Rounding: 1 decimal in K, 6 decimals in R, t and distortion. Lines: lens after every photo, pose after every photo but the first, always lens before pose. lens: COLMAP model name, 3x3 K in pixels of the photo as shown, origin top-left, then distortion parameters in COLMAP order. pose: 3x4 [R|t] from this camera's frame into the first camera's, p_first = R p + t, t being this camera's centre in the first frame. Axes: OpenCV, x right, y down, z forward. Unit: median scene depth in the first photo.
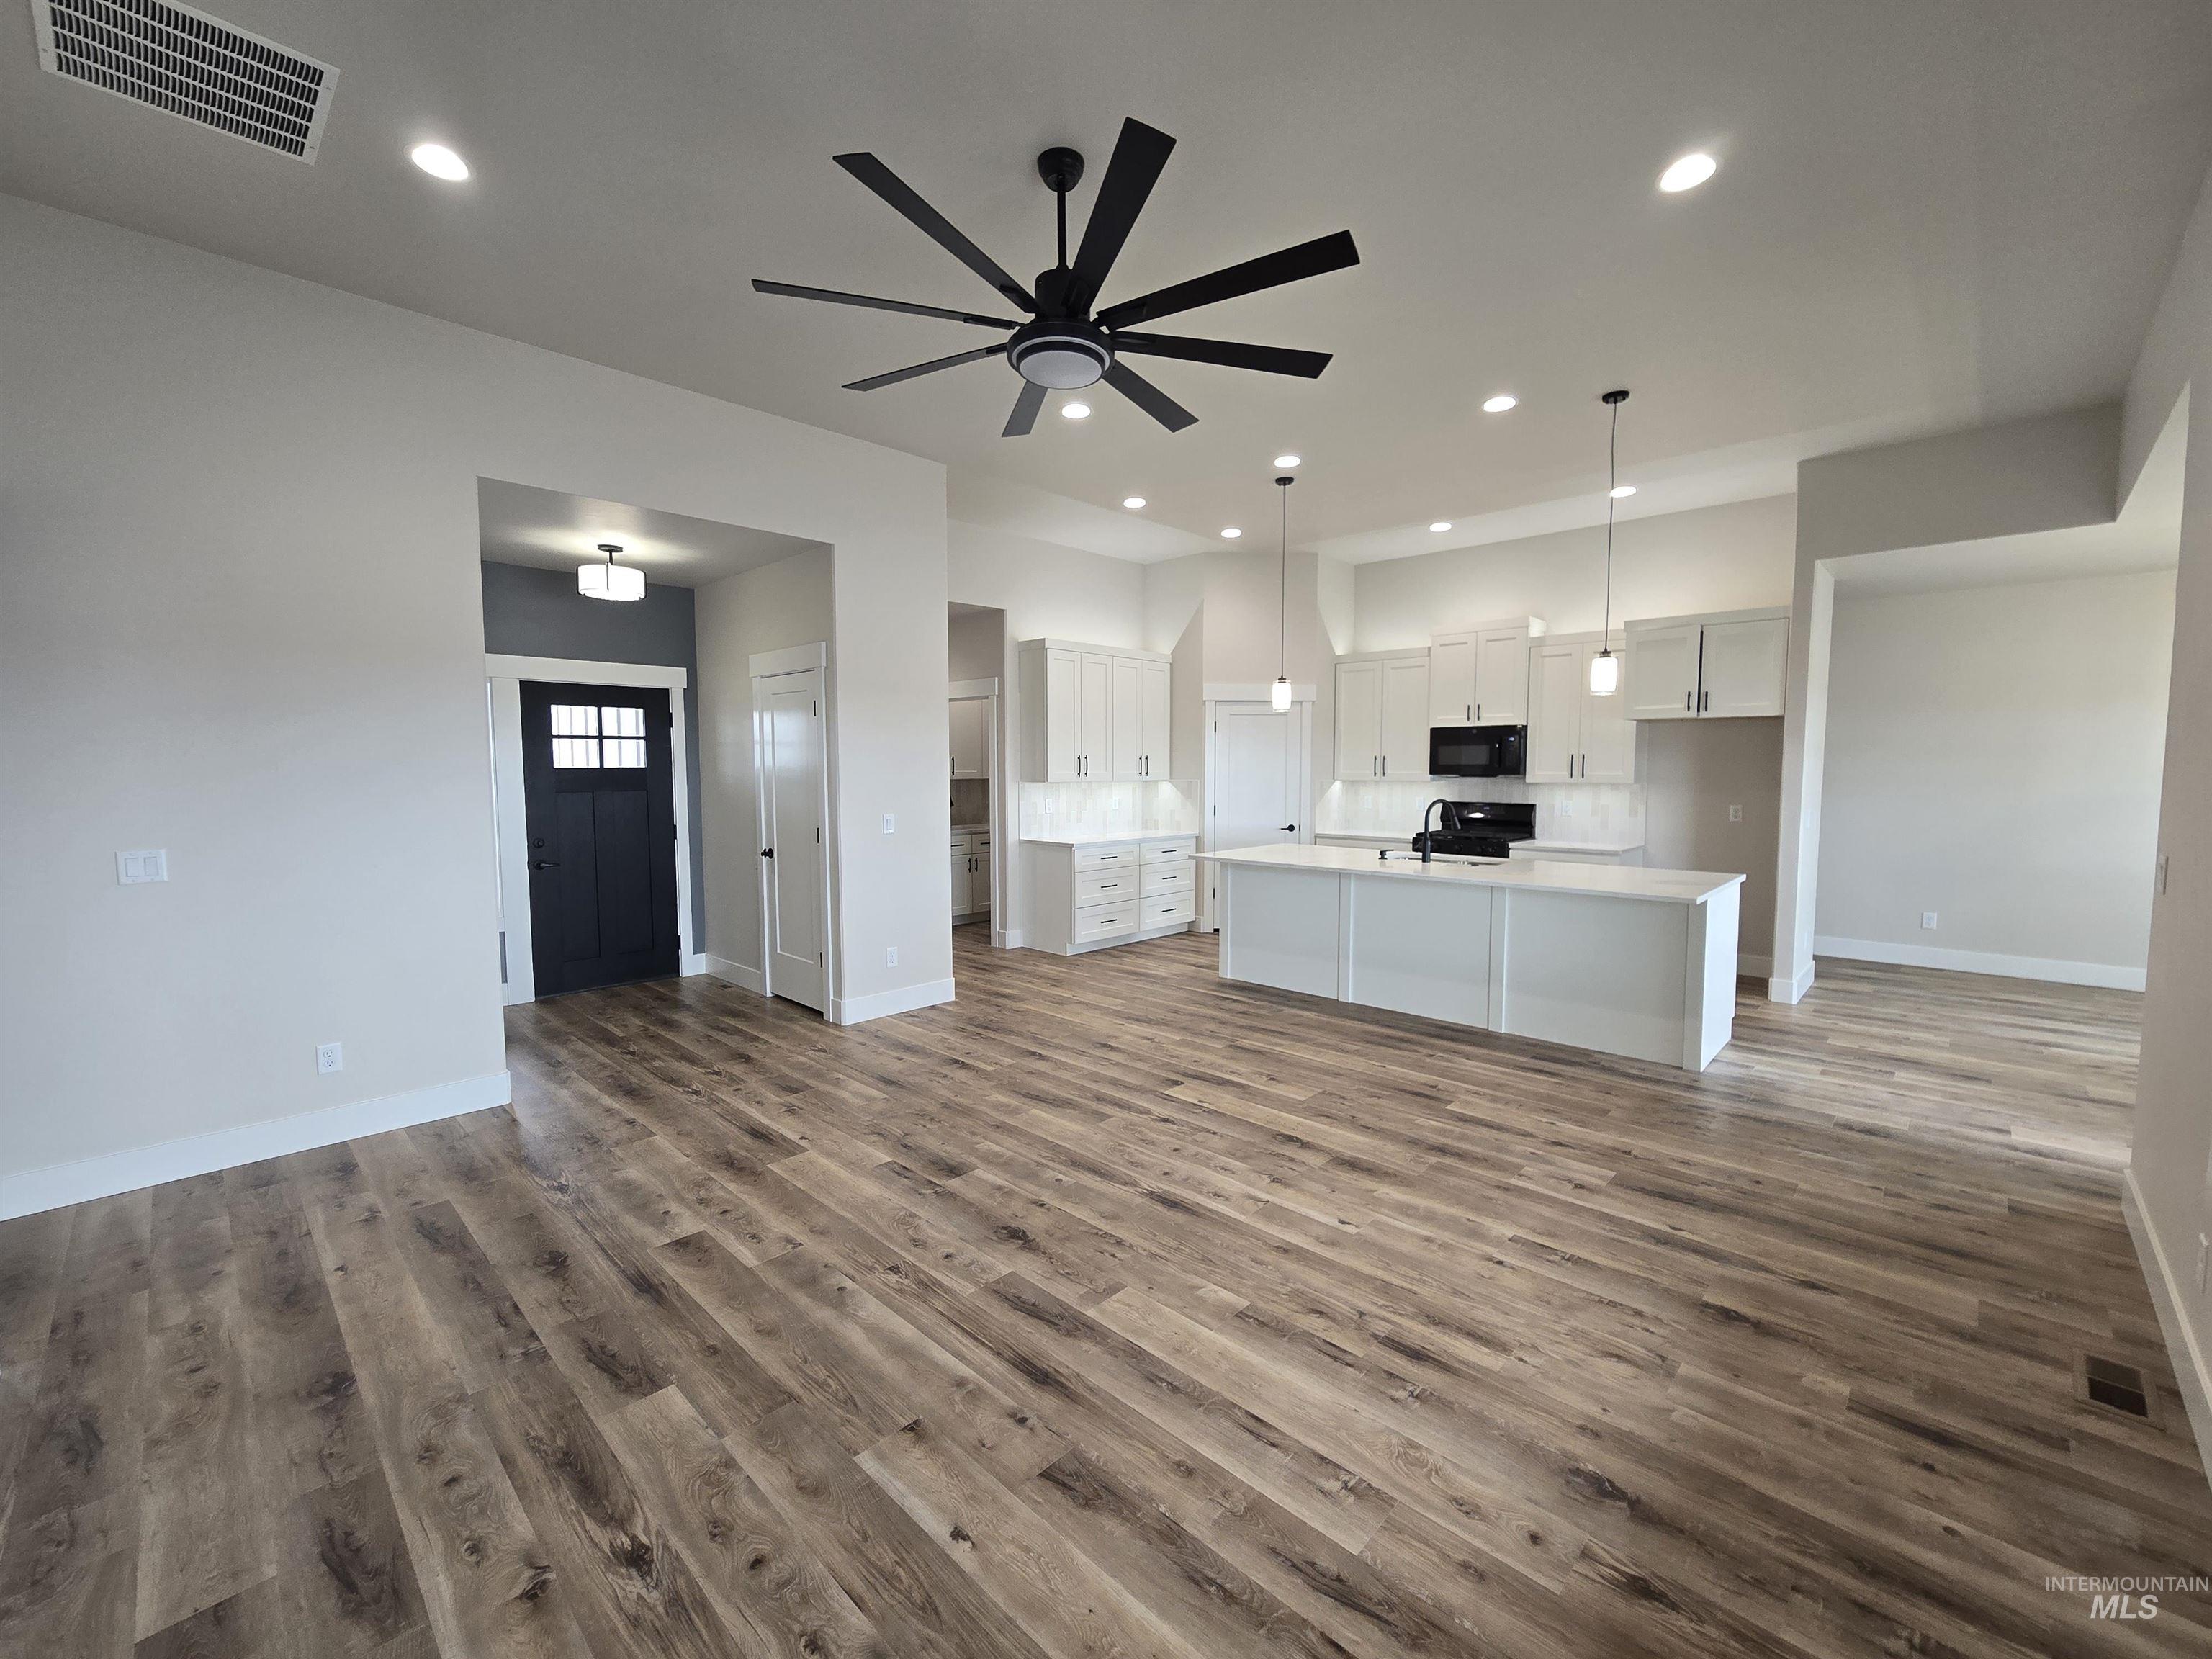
lens RADIAL K [[901.5, 0, 1097.5], [0, 901.5, 834.8], [0, 0, 1]] dist [-0.002435, 0.000950]
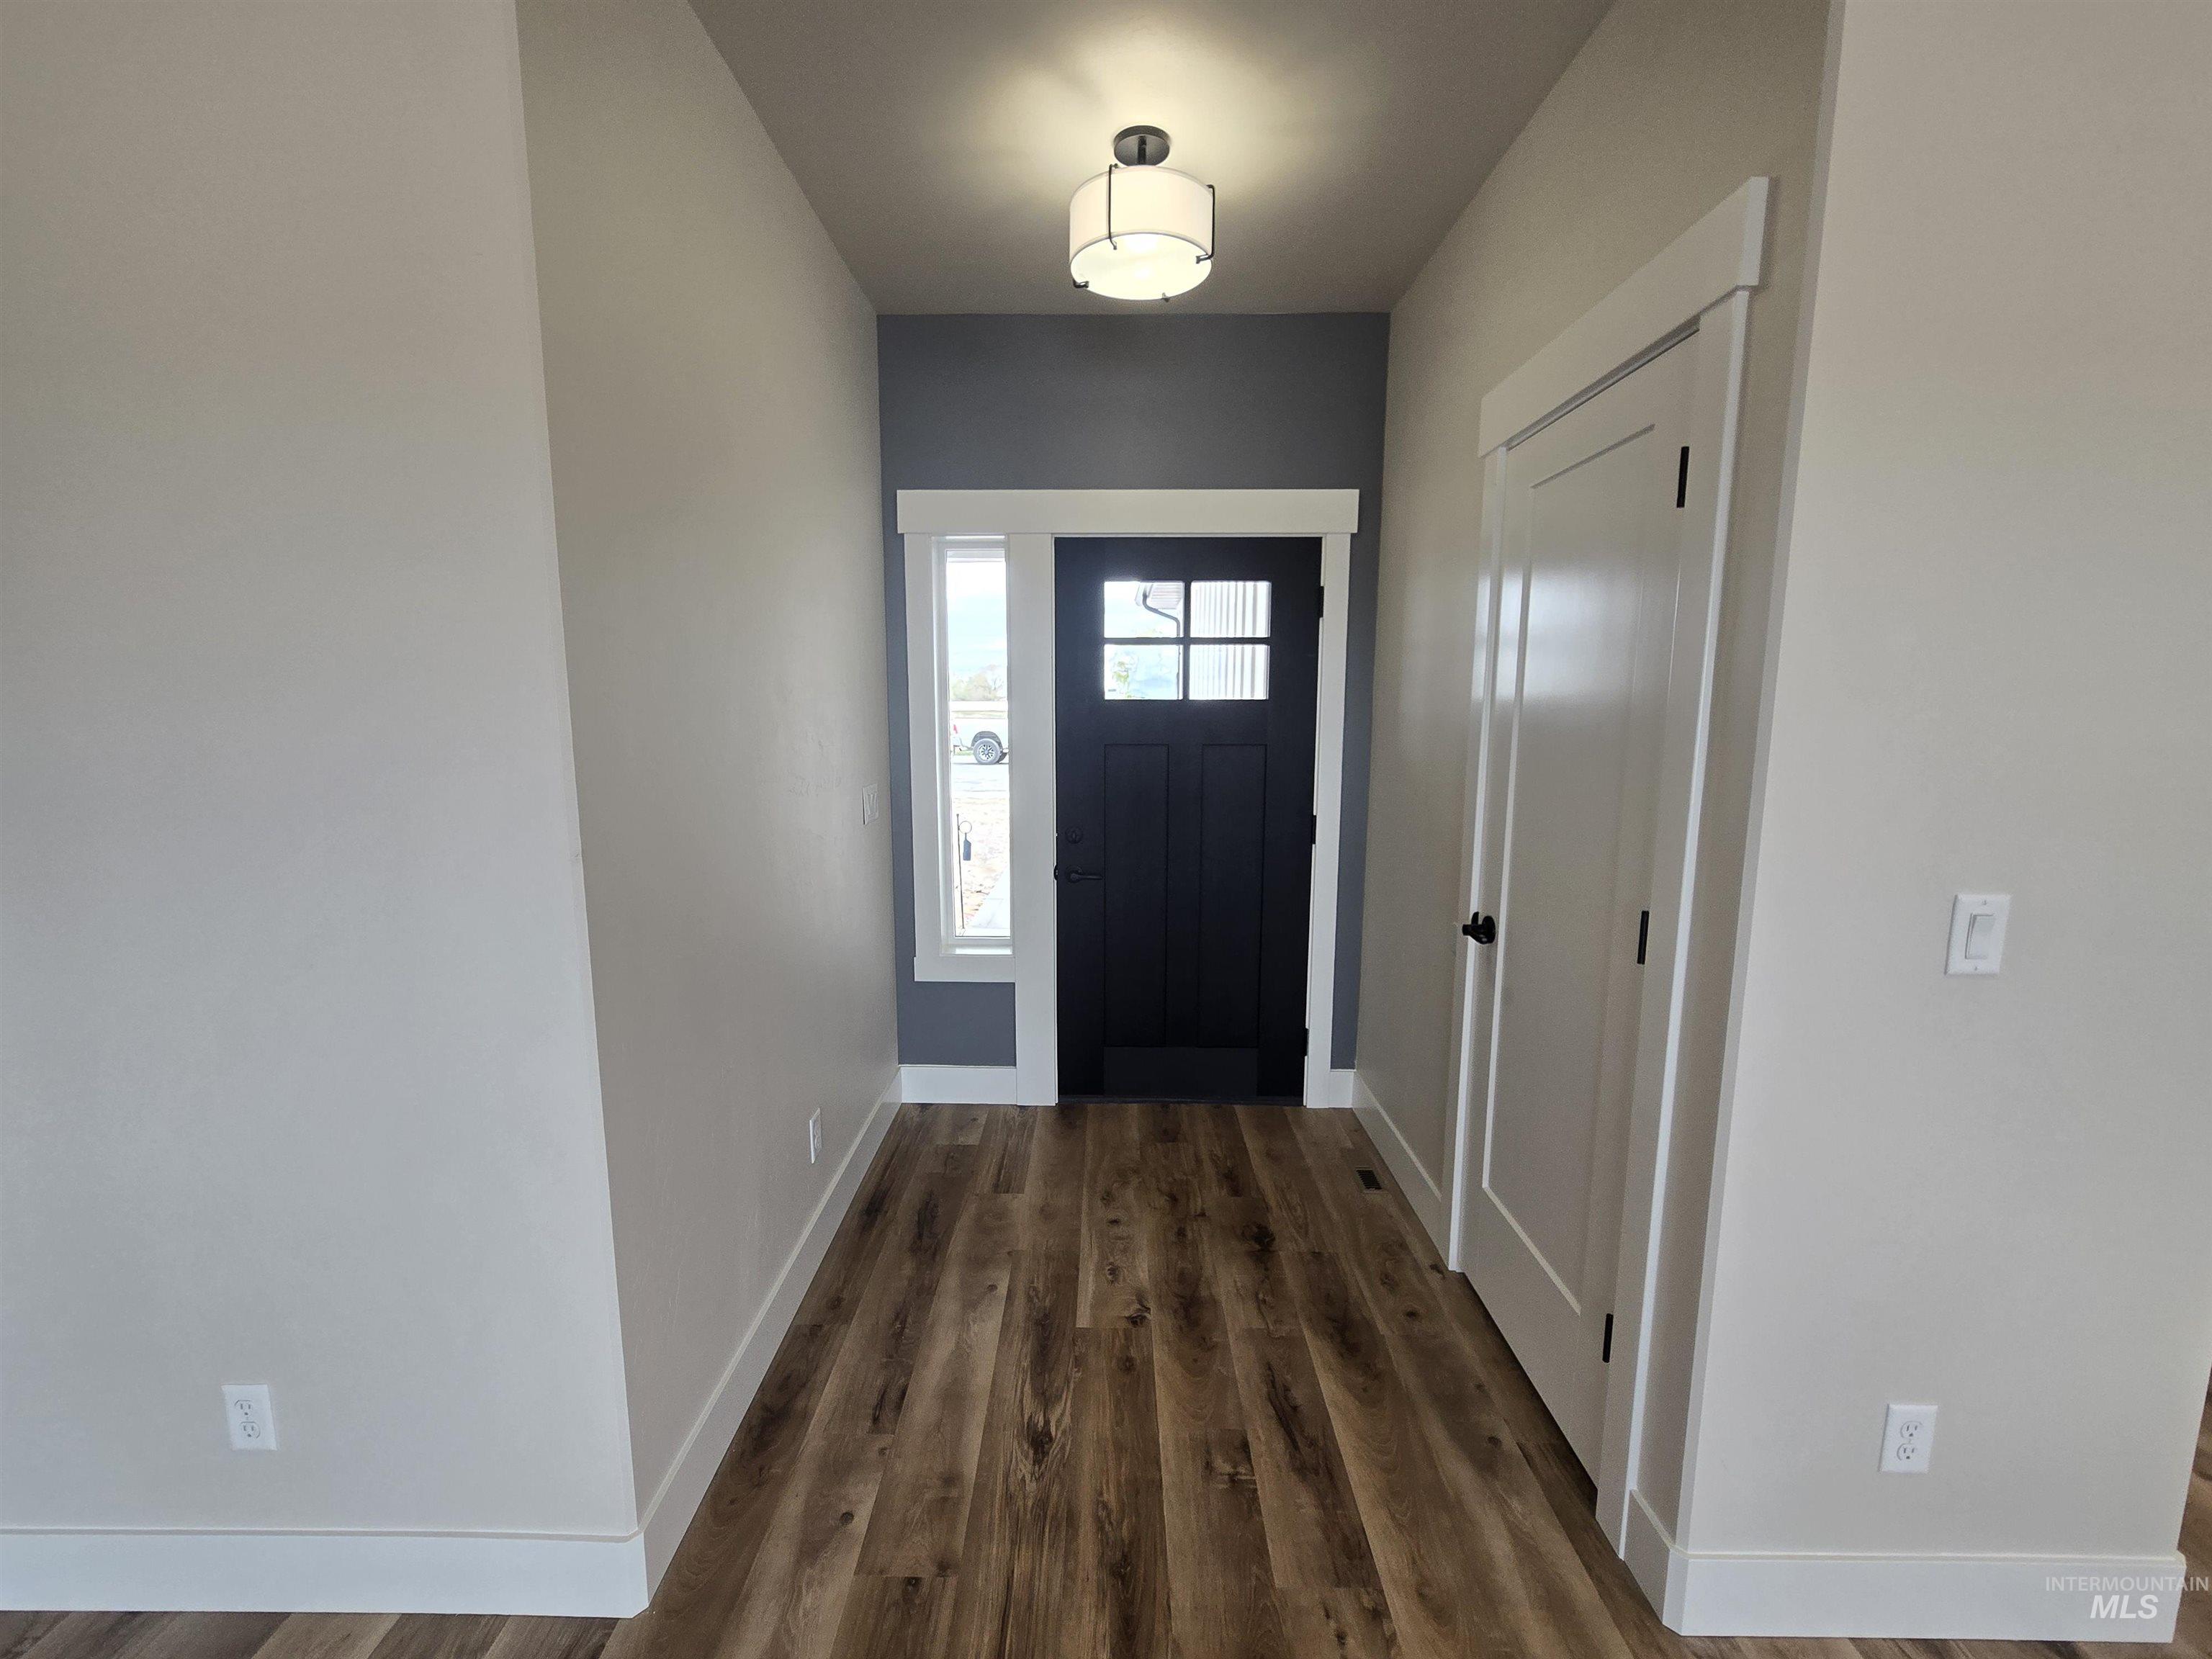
lens RADIAL K [[901.5, 0, 1099.1], [0, 901.5, 833.5], [0, 0, 1]] dist [-0.002435, 0.000950]
pose [[0.688623, 0.107304, -0.717136, -0.333002], [-0.062767, 0.994099, 0.088474, -0.067037], [0.722398, -0.015913, 0.691295, 0.991008]]
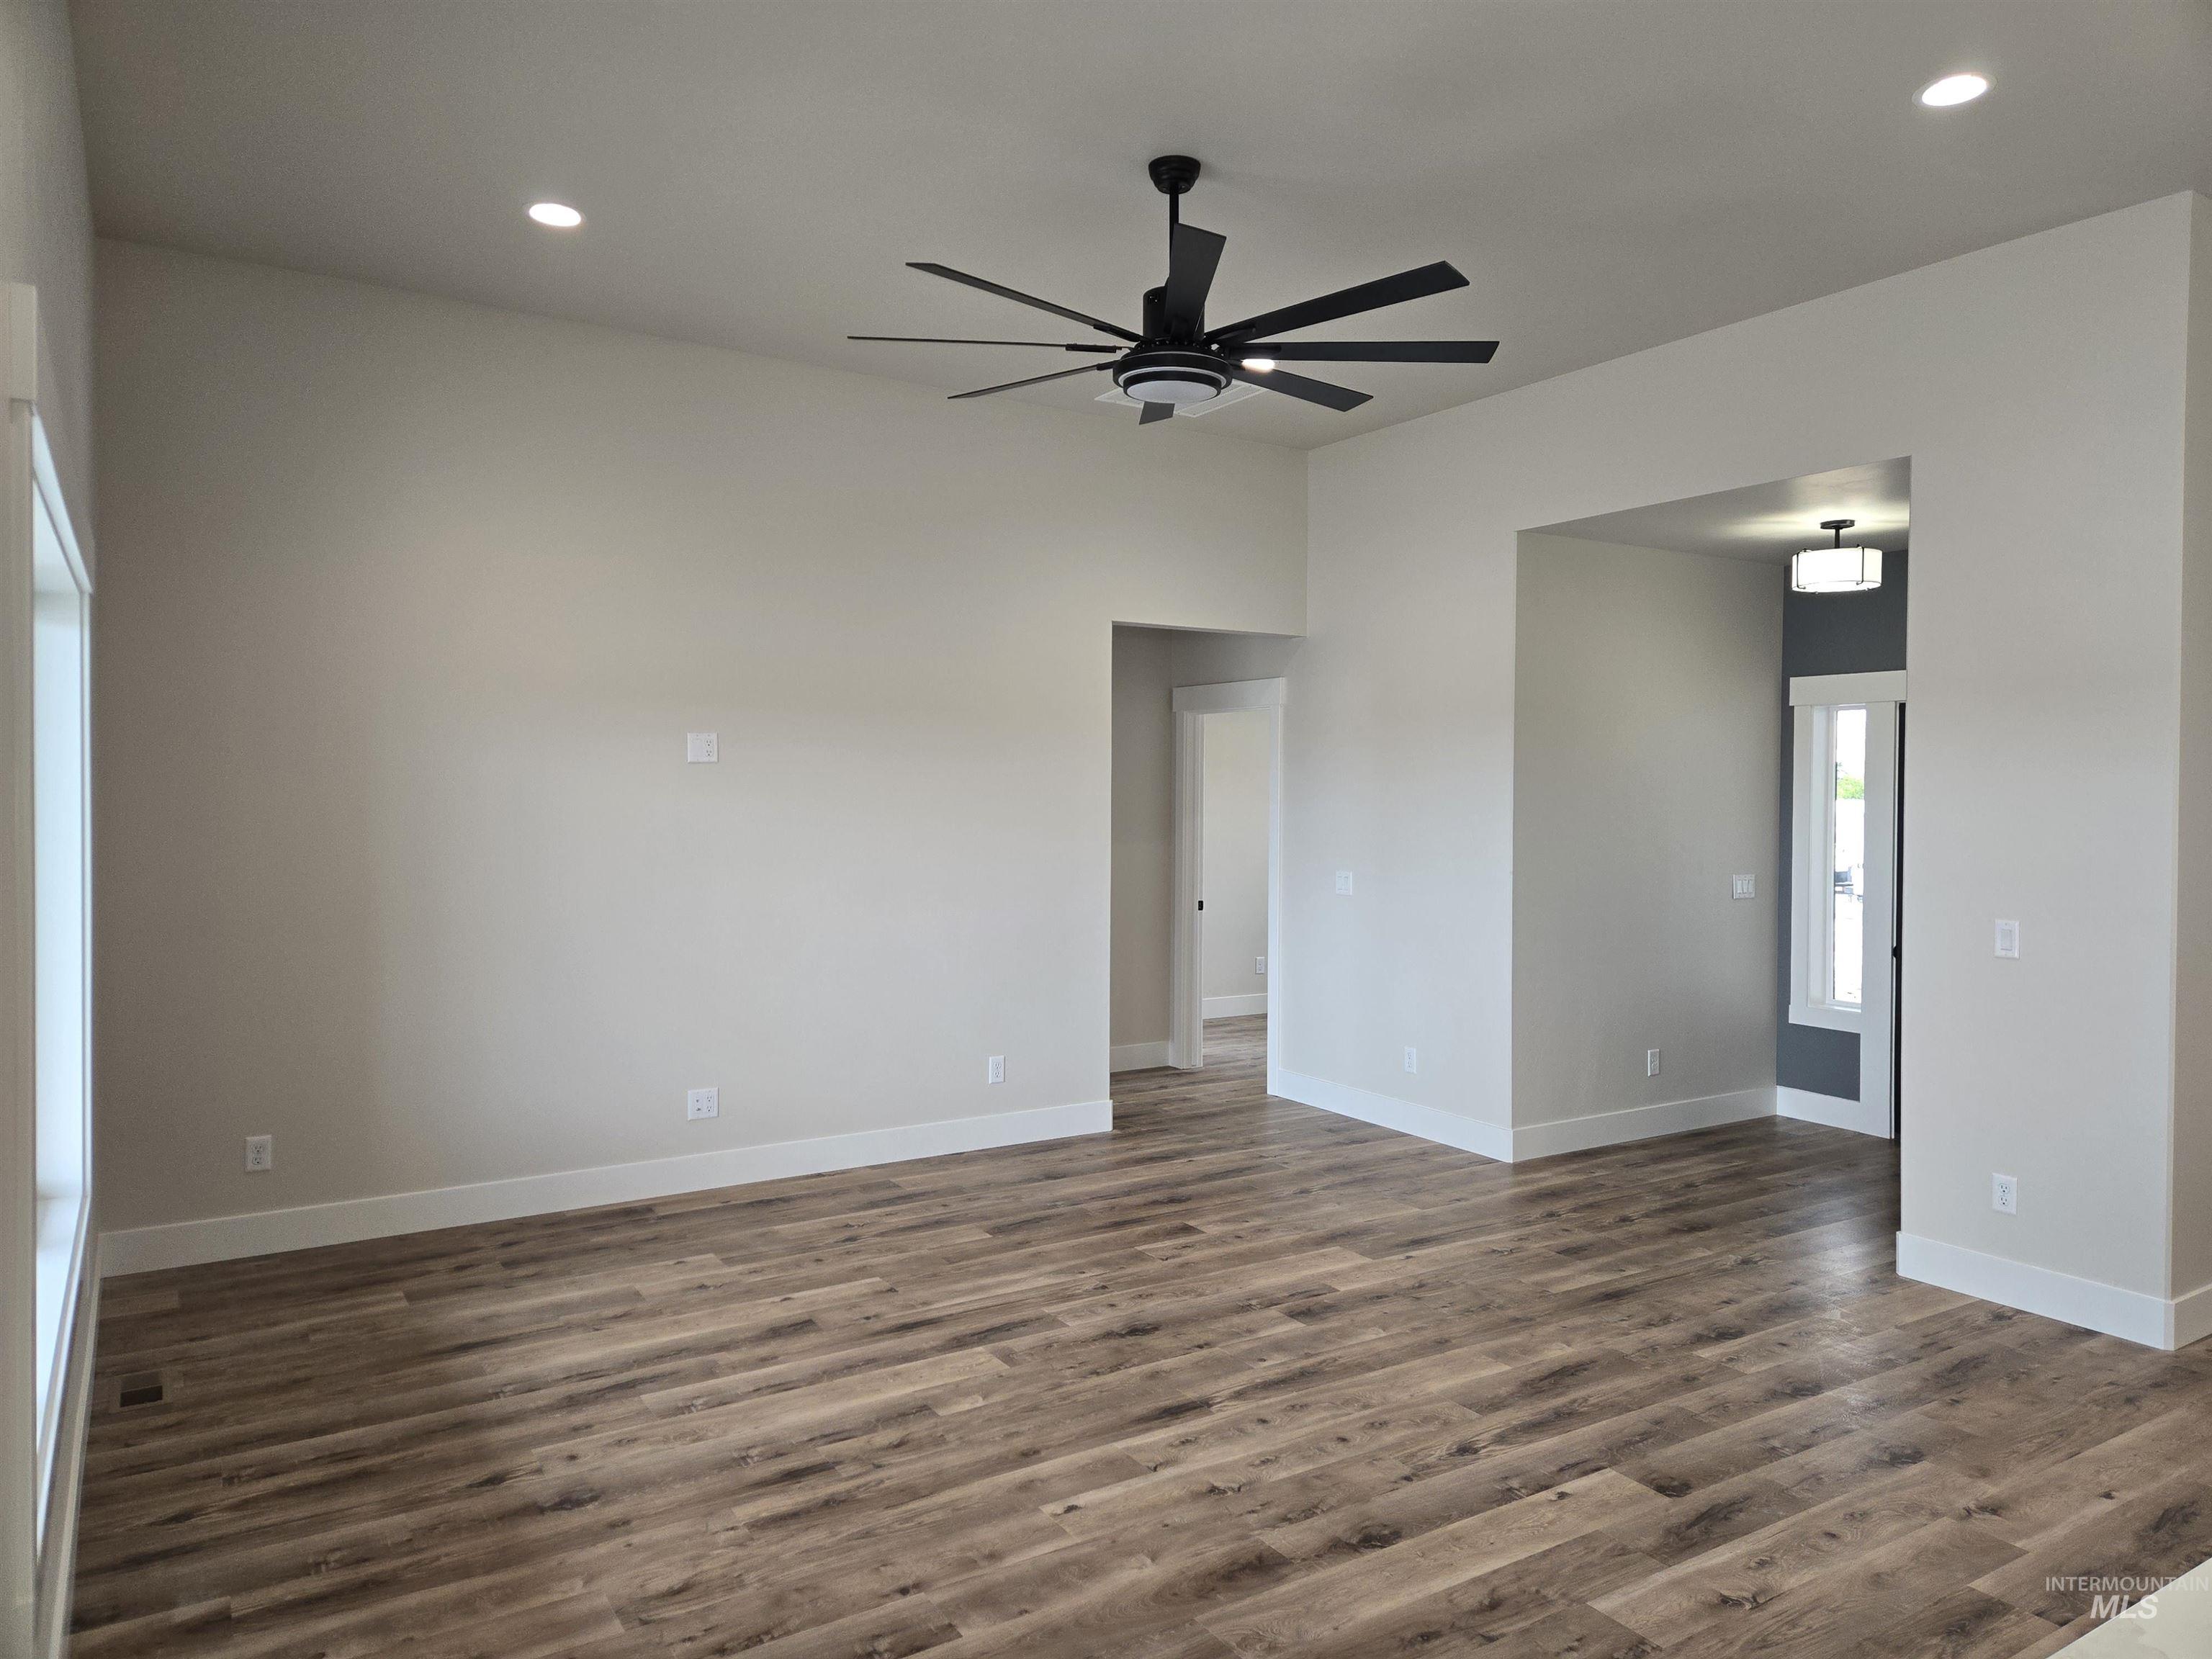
lens RADIAL K [[1470.4, 0, 1106.8], [0, 1470.4, 815.9], [0, 0, 1]] dist [0.045845, -0.037556]
pose [[-0.228172, 0.017838, -0.973457, 1.099881], [-0.085325, 0.995619, 0.038243, -0.108255], [0.969875, 0.091786, -0.225651, 1.007821]]
